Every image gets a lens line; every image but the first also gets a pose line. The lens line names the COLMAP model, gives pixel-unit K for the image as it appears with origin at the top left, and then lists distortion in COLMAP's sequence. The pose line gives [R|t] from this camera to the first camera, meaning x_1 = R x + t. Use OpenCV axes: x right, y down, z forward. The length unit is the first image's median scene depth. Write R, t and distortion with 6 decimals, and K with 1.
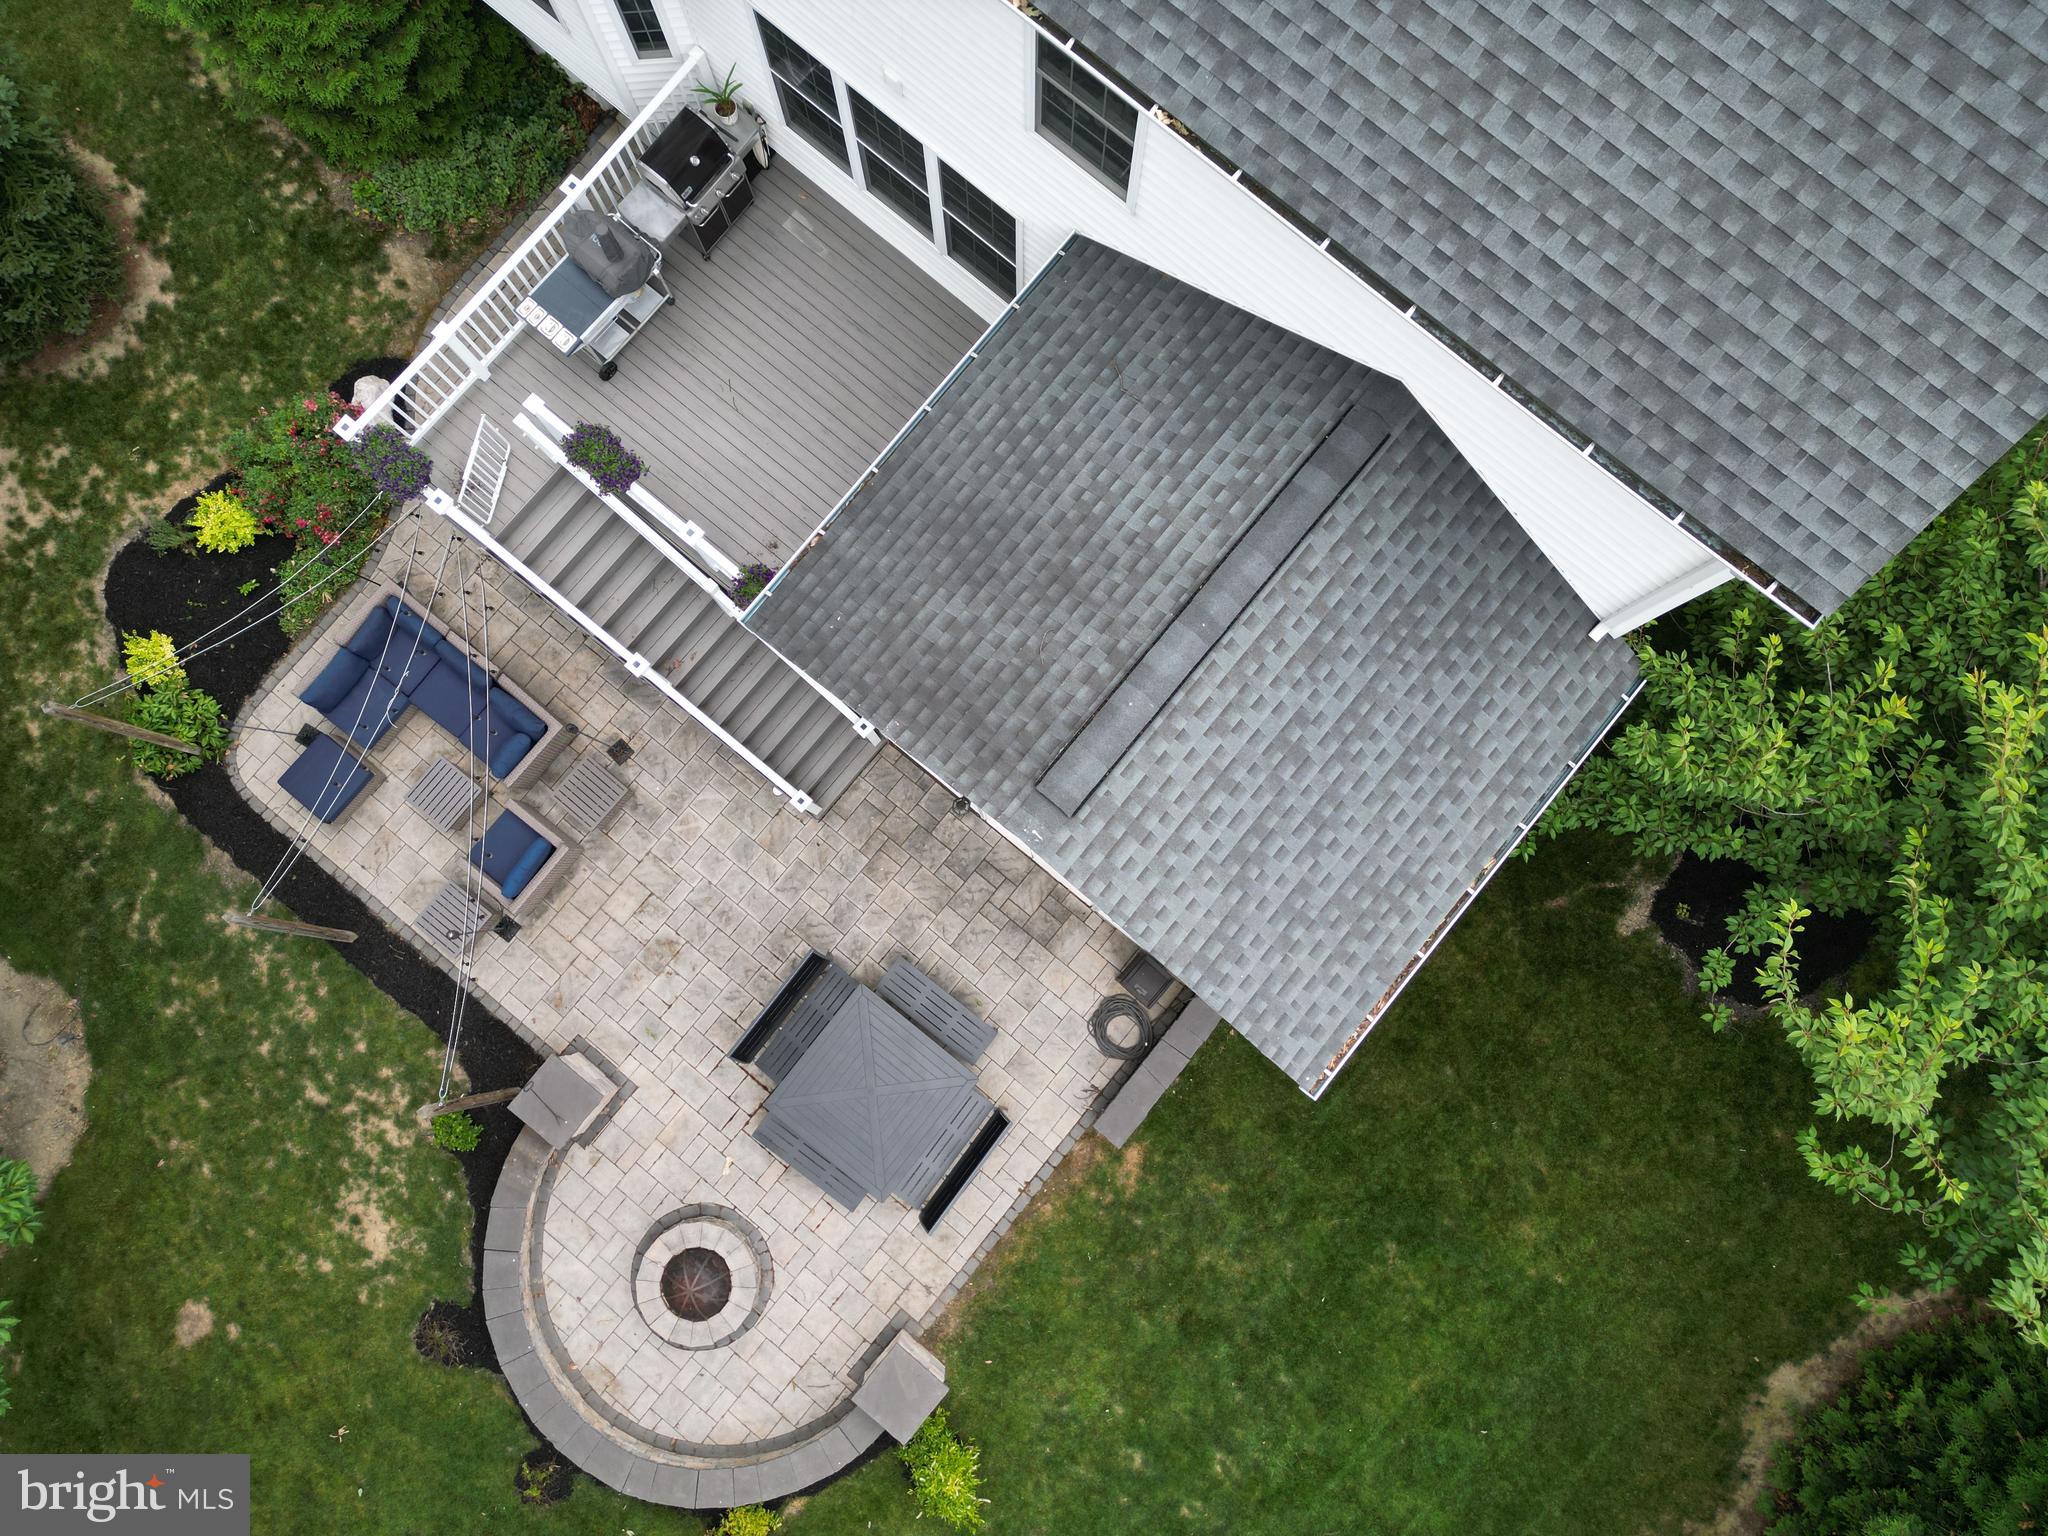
lens RADIAL K [[1437.9, 0, 1026.9], [0, 1437.9, 769.1], [0, 0, 1]] dist [0.068002, -0.061870]
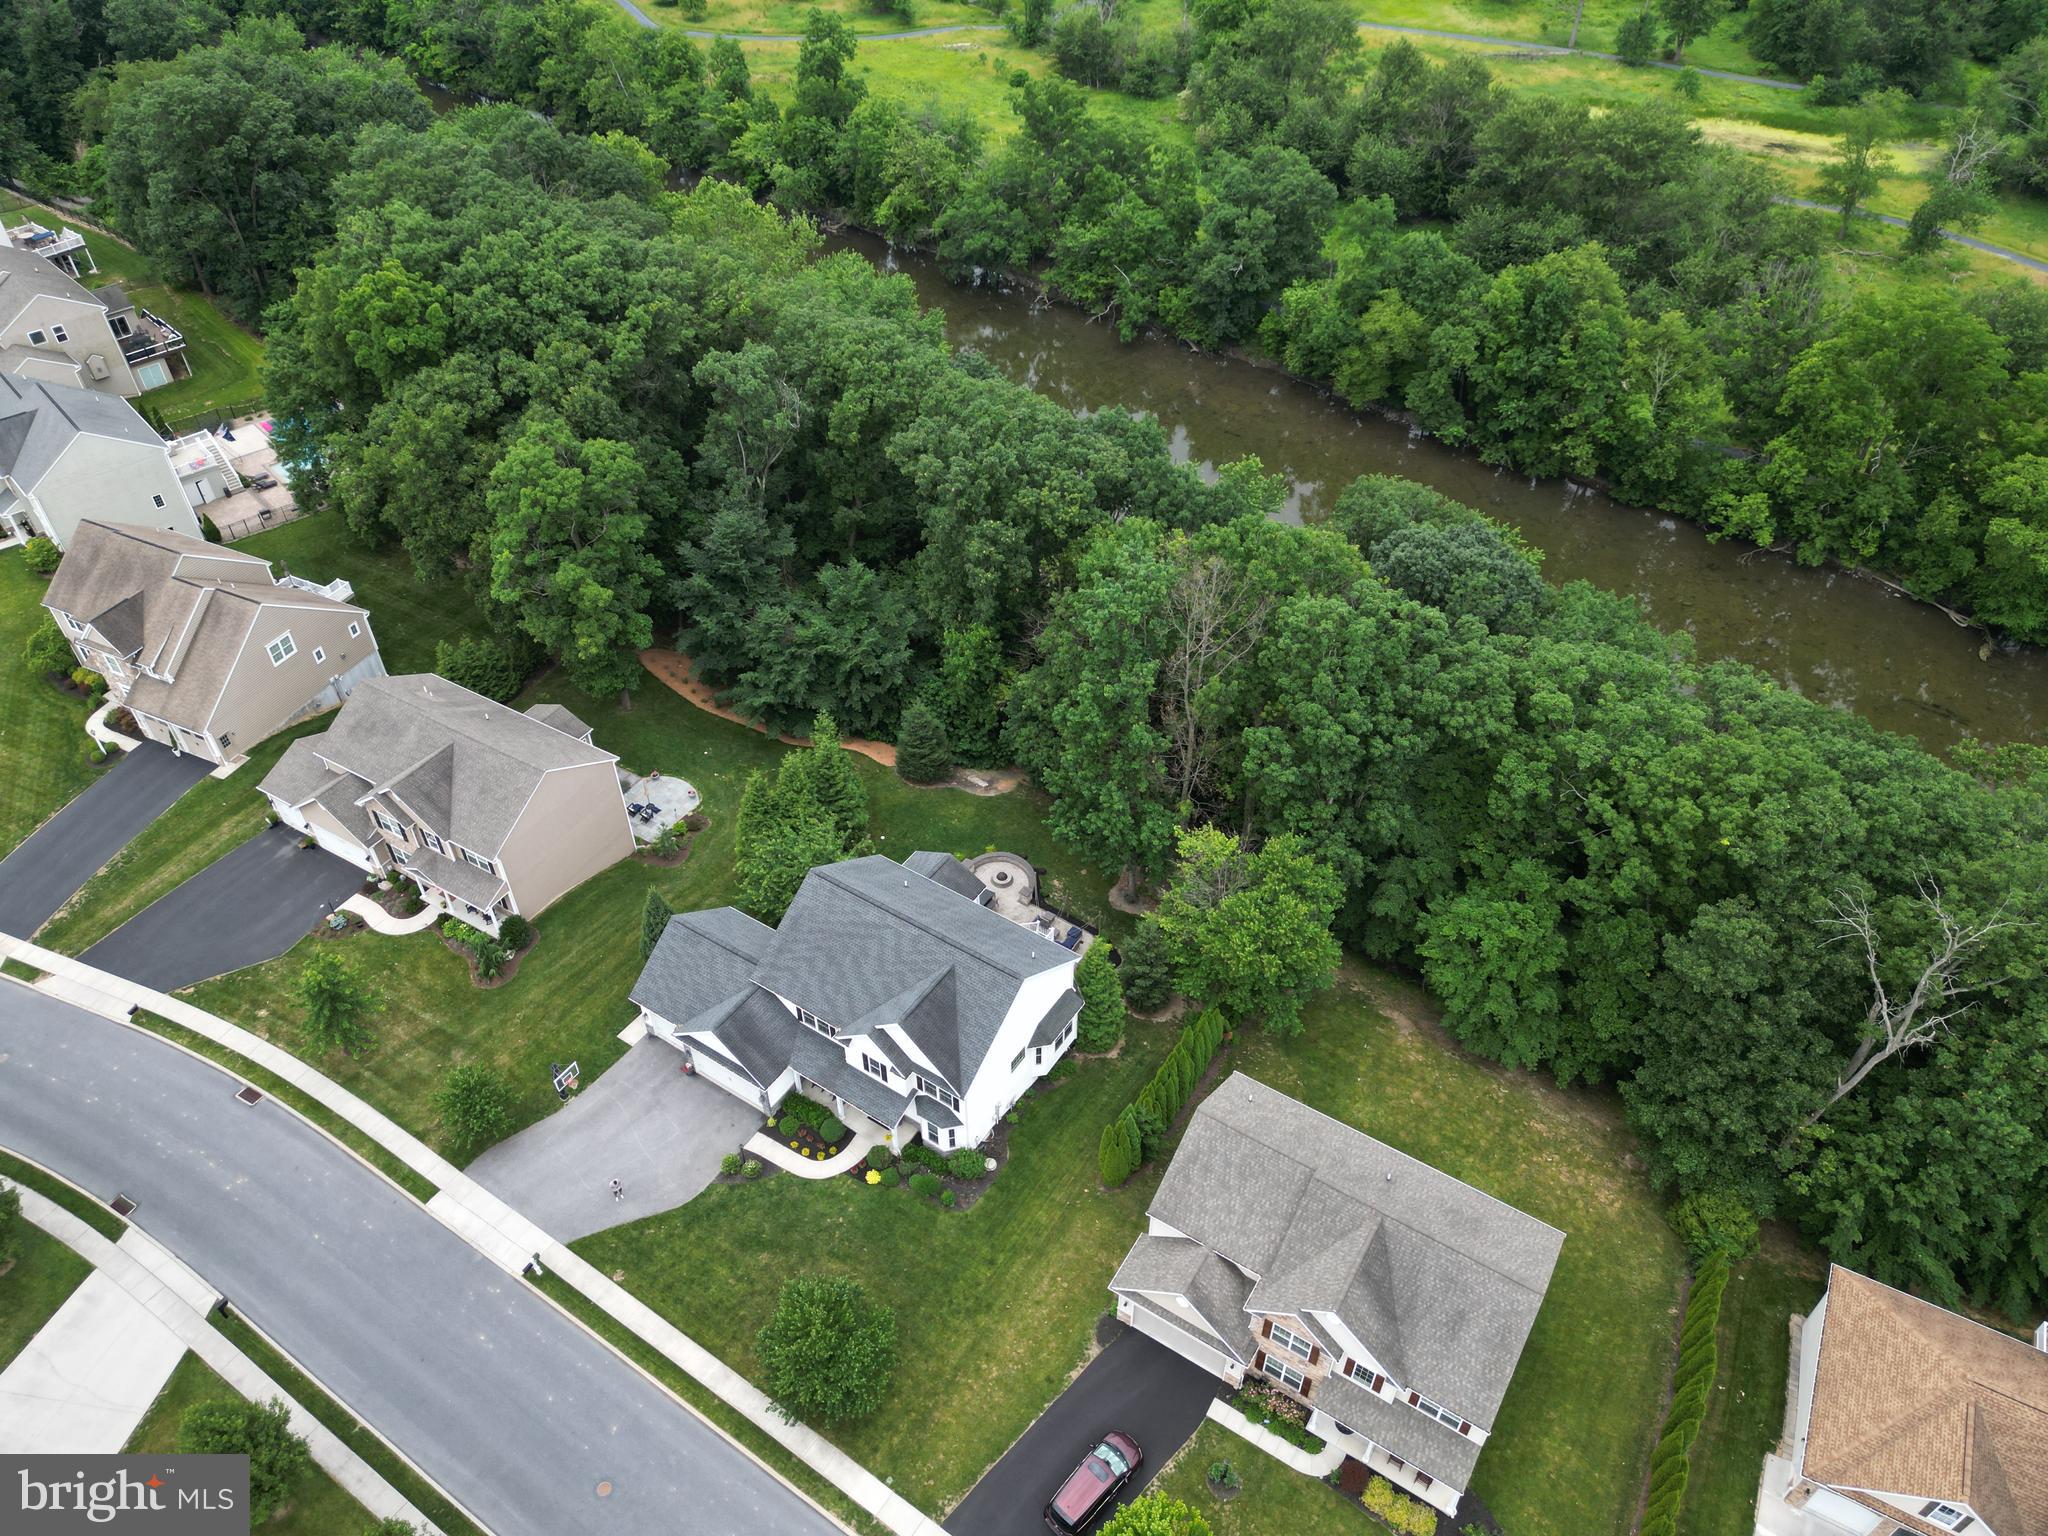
lens RADIAL K [[1437.9, 0, 1033.8], [0, 1437.9, 767.9], [0, 0, 1]] dist [0.068002, -0.061870]
pose [[-0.994502, 0.067867, -0.079744, 0.094045], [-0.104383, -0.582037, 0.806435, -4.231644], [0.008316, 0.810325, 0.585921, -2.907923]]
